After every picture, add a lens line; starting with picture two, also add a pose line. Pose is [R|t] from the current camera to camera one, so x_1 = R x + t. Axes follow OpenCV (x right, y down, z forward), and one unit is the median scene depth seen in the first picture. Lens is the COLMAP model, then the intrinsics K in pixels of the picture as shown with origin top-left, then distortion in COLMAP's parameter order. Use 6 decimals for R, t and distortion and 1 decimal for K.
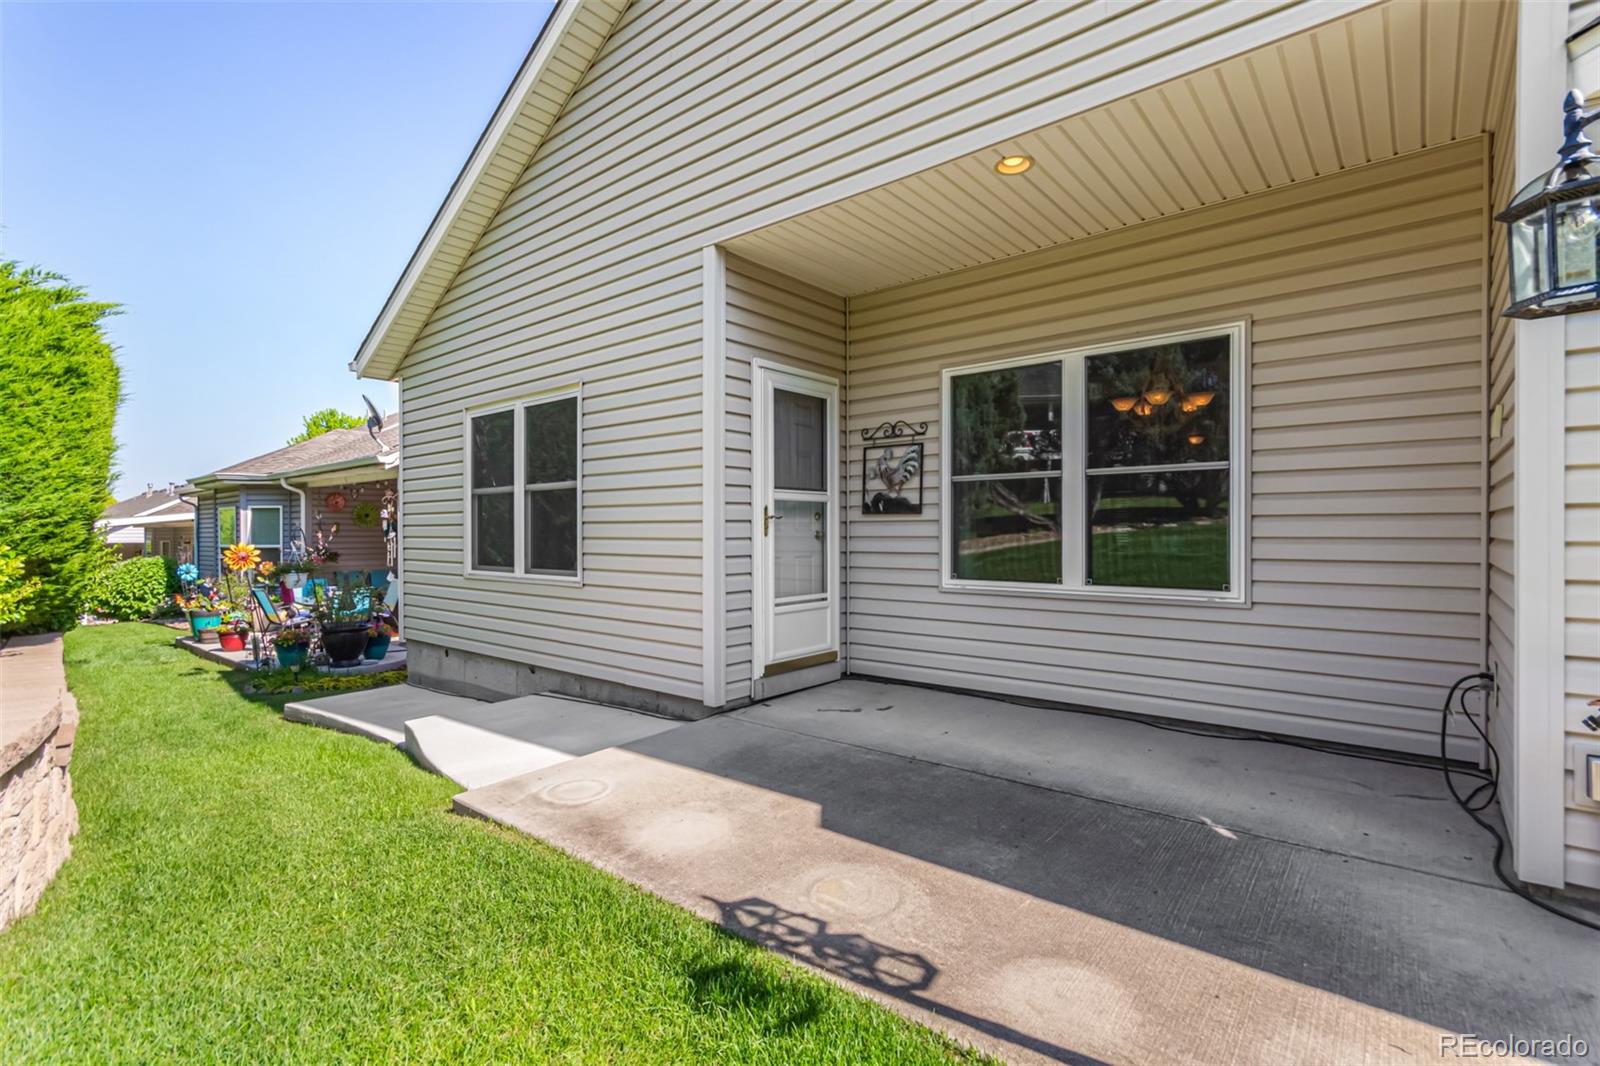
lens RADIAL K [[739.0, 0, 805.1], [0, 739.0, 535.7], [0, 0, 1]] dist [0.003428, 0.000978]
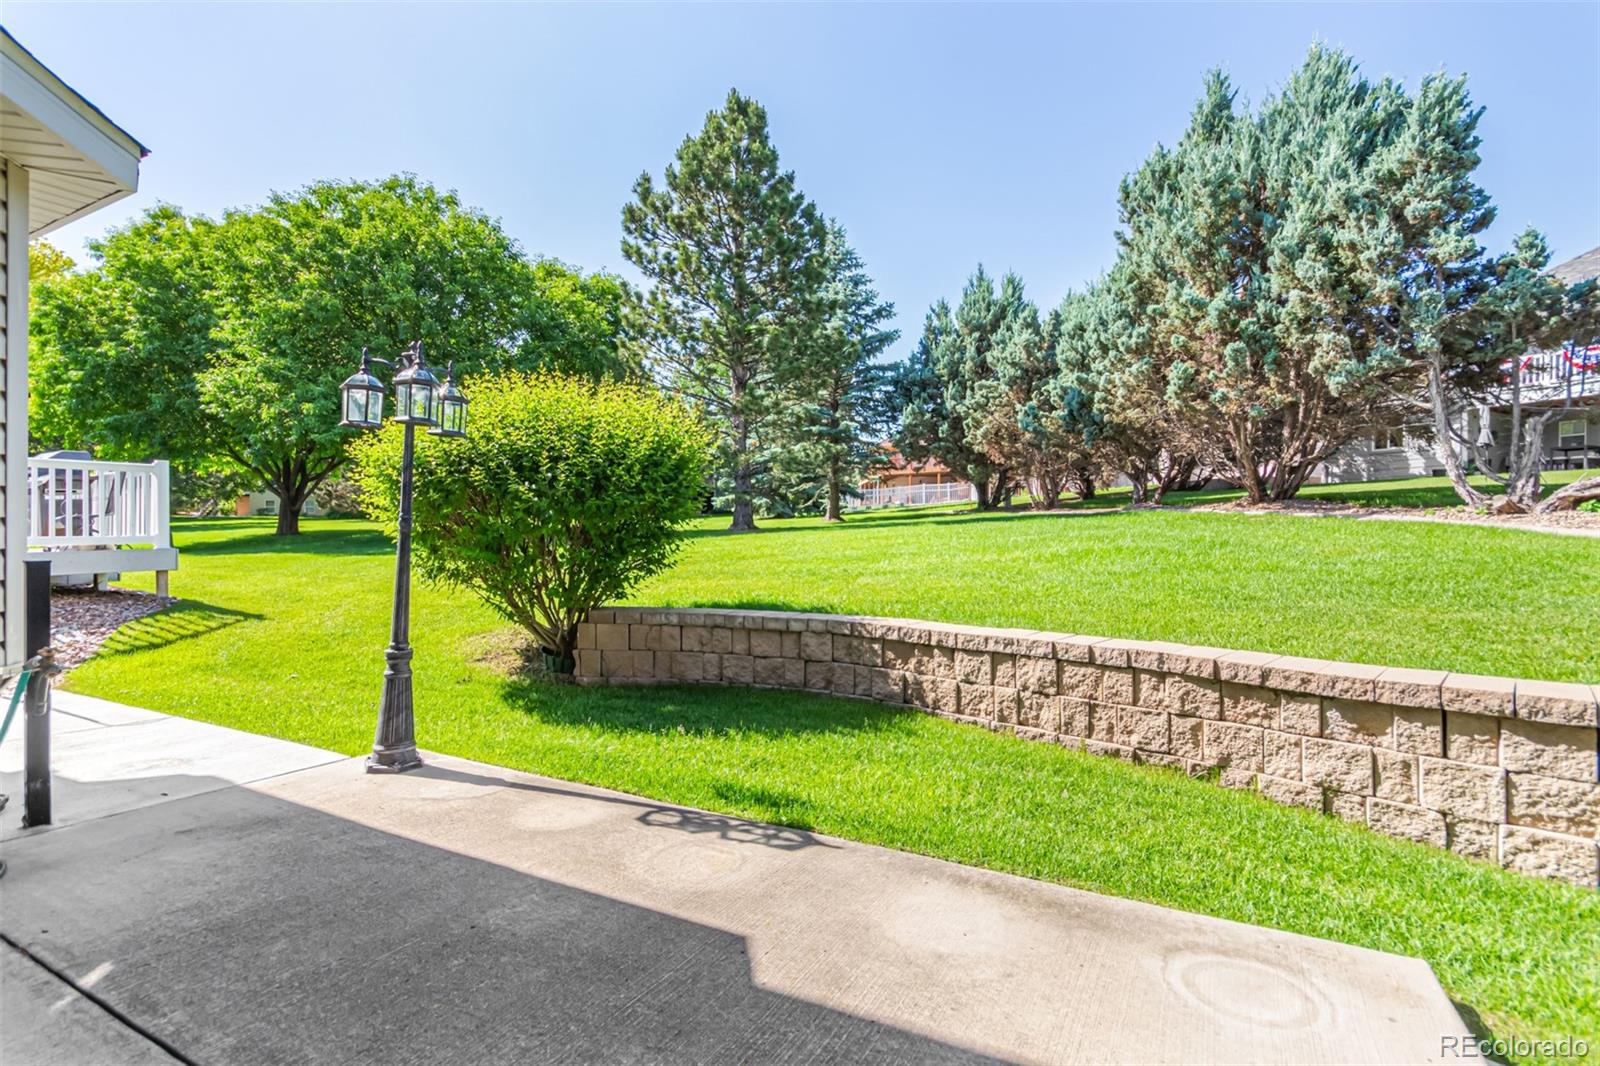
lens RADIAL K [[739.0, 0, 801.9], [0, 739.0, 536.8], [0, 0, 1]] dist [0.003428, 0.000978]
pose [[-0.978841, 0.008898, -0.204431, 0.136935], [0.007085, 0.999929, 0.009596, 0.036394], [0.204502, 0.007945, -0.978834, 2.148692]]
